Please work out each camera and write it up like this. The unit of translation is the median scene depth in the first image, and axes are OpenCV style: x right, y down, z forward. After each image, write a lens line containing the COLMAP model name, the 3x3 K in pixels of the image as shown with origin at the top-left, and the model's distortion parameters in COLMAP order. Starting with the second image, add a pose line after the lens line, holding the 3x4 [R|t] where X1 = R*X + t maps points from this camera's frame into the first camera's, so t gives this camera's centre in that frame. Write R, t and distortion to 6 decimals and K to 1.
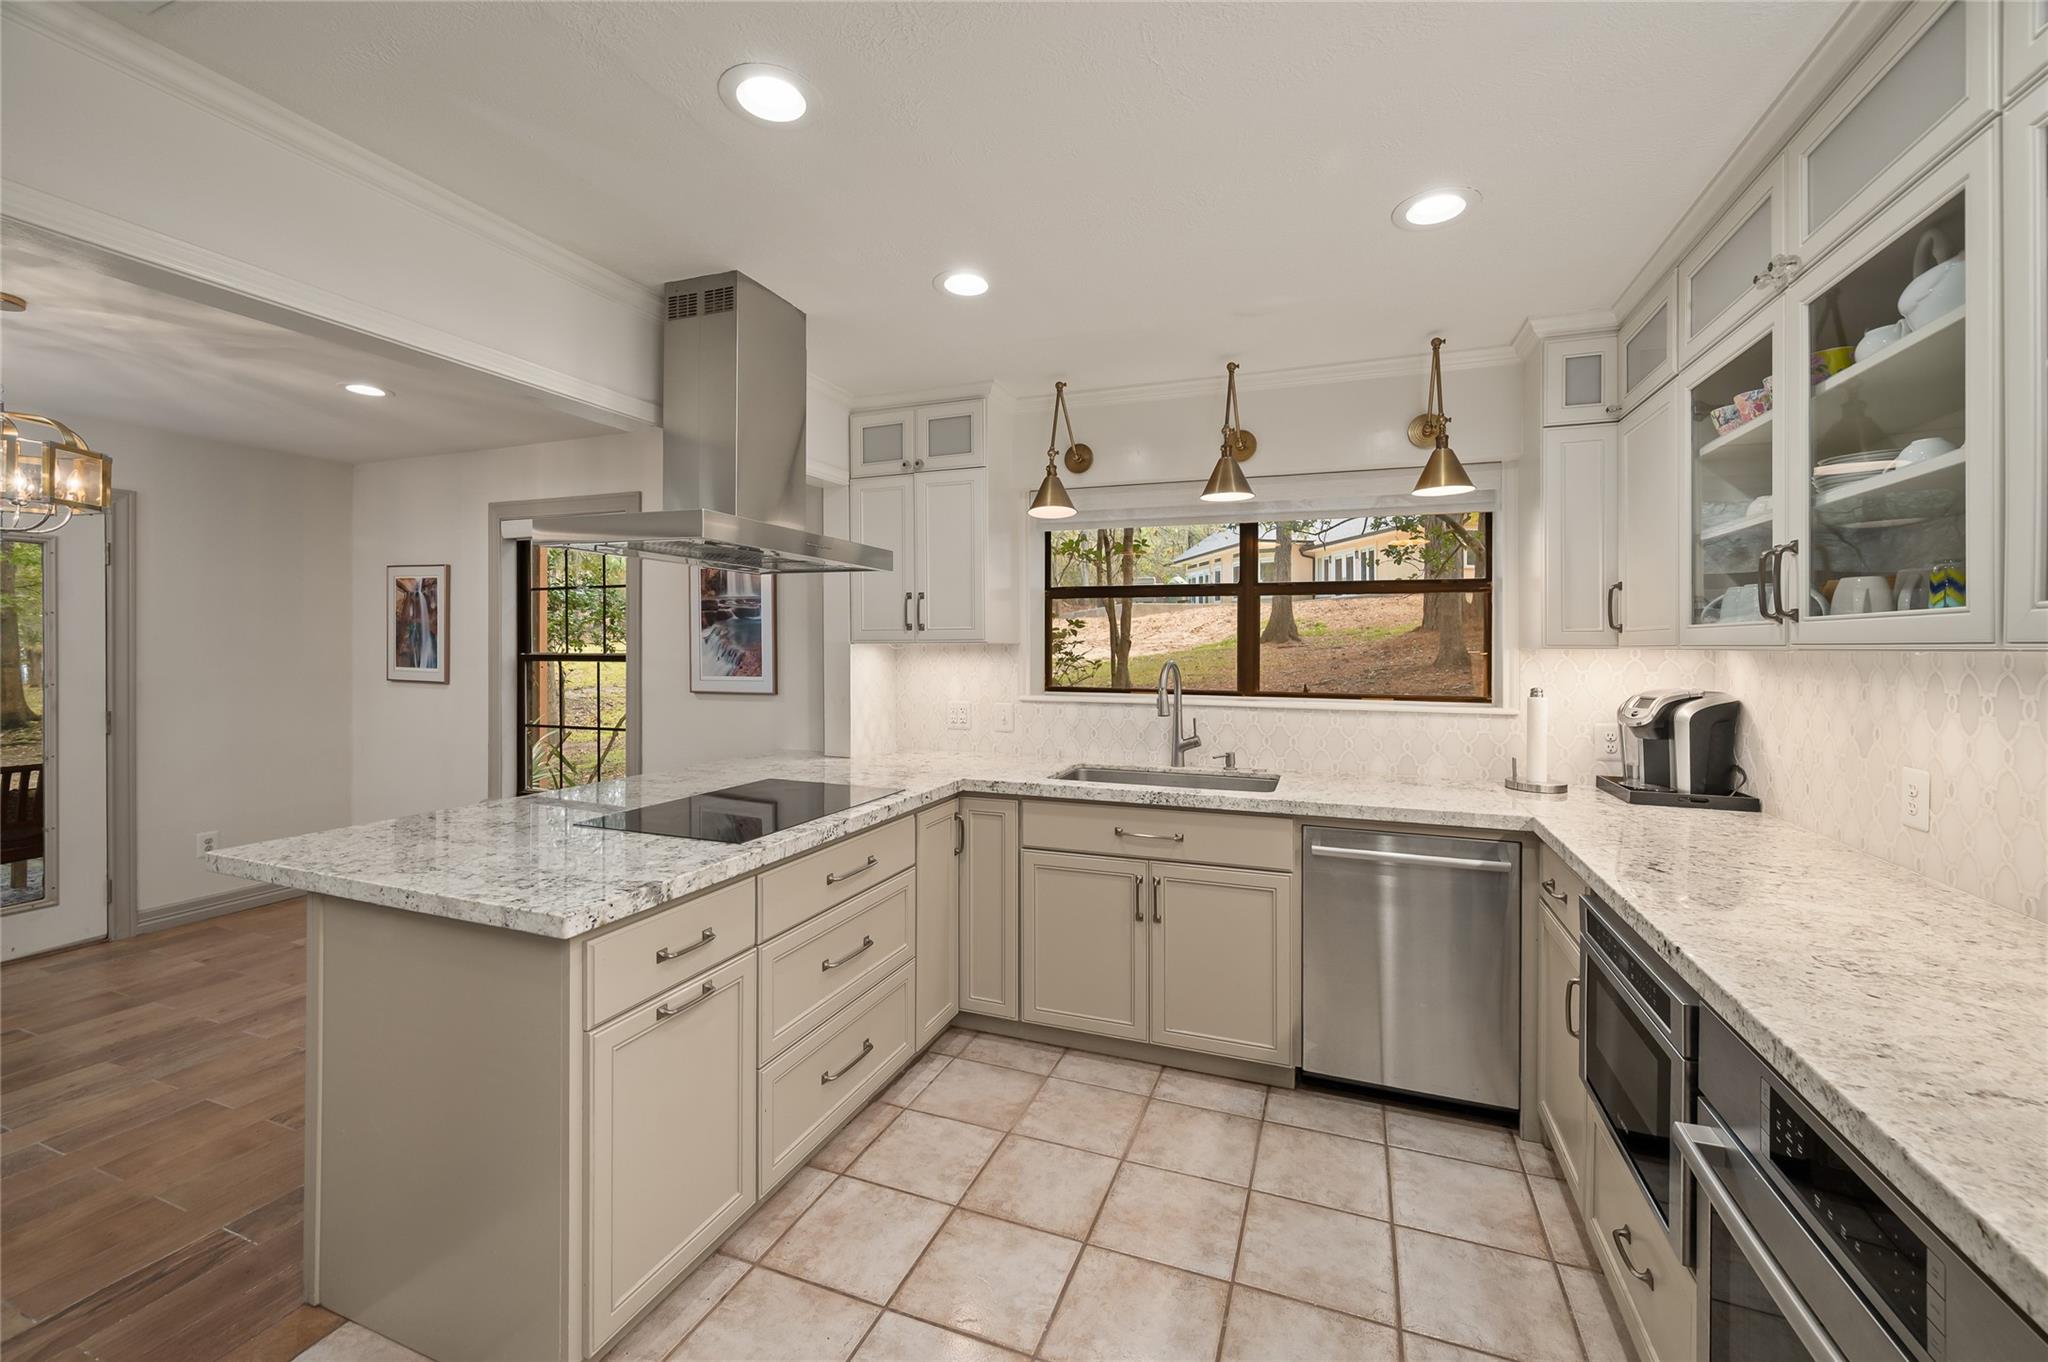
lens RADIAL K [[828.9, 0, 1025.9], [0, 828.9, 635.7], [0, 0, 1]] dist [-0.001175, 0.000059]
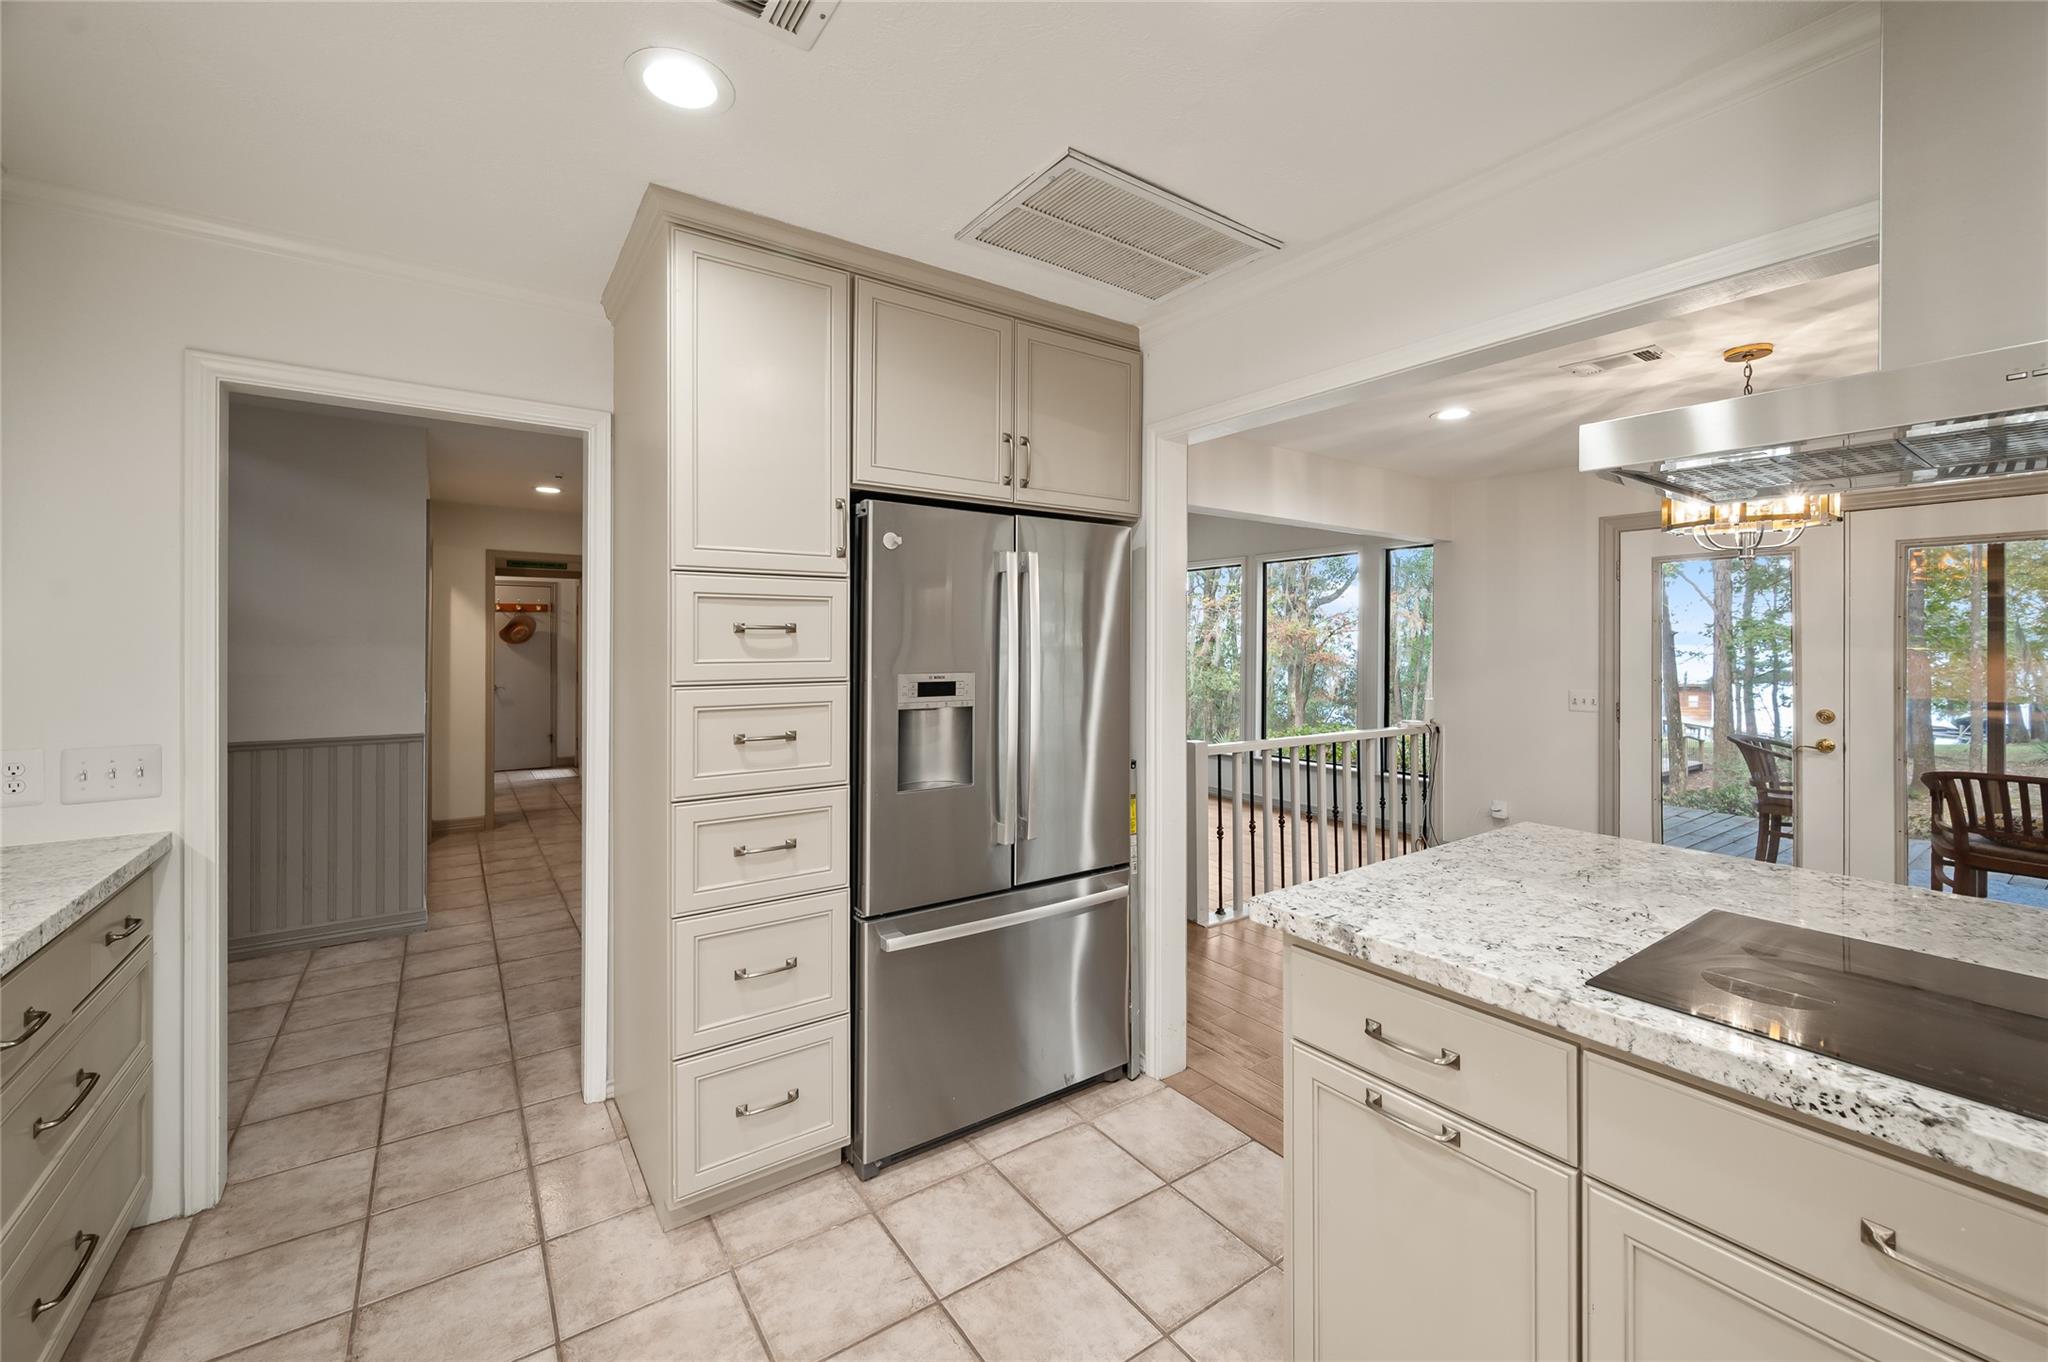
lens RADIAL K [[828.9, 0, 1025.9], [0, 828.9, 635.7], [0, 0, 1]] dist [-0.001175, 0.000059]
pose [[-0.551900, -0.007165, -0.833879, 0.313791], [0.006700, 0.999893, -0.013026, 0.009213], [0.833883, -0.012776, -0.551793, 0.866158]]
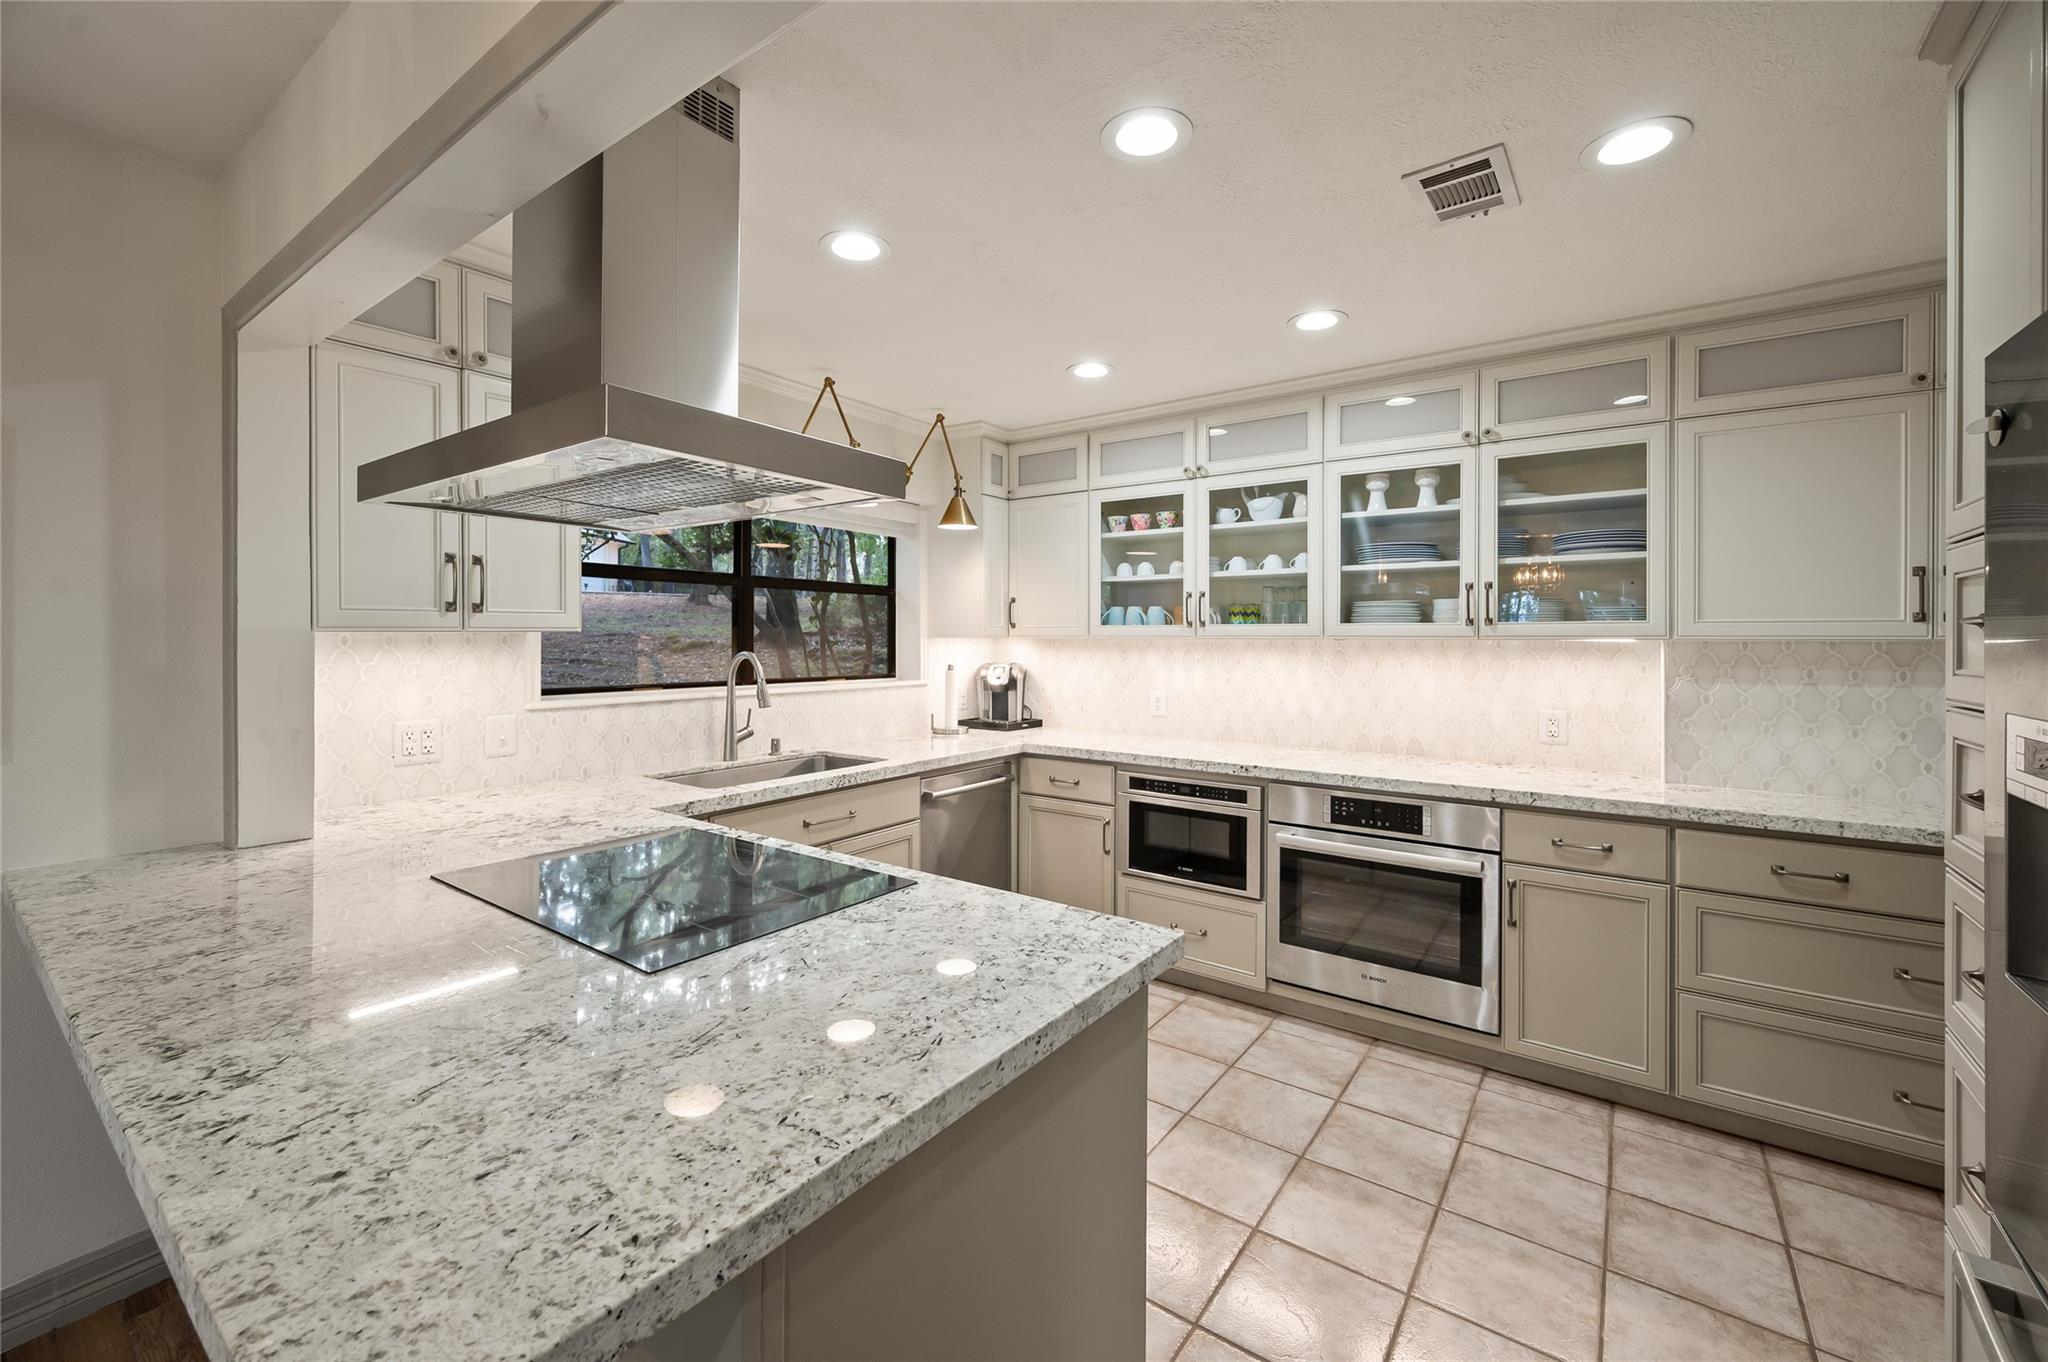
lens RADIAL K [[828.9, 0, 1025.9], [0, 828.9, 635.7], [0, 0, 1]] dist [-0.001175, 0.000059]
pose [[0.254485, -0.001579, 0.967075, -0.958448], [-0.012874, 0.999905, 0.005020, 0.002836], [-0.966991, -0.013727, 0.254441, 0.602953]]
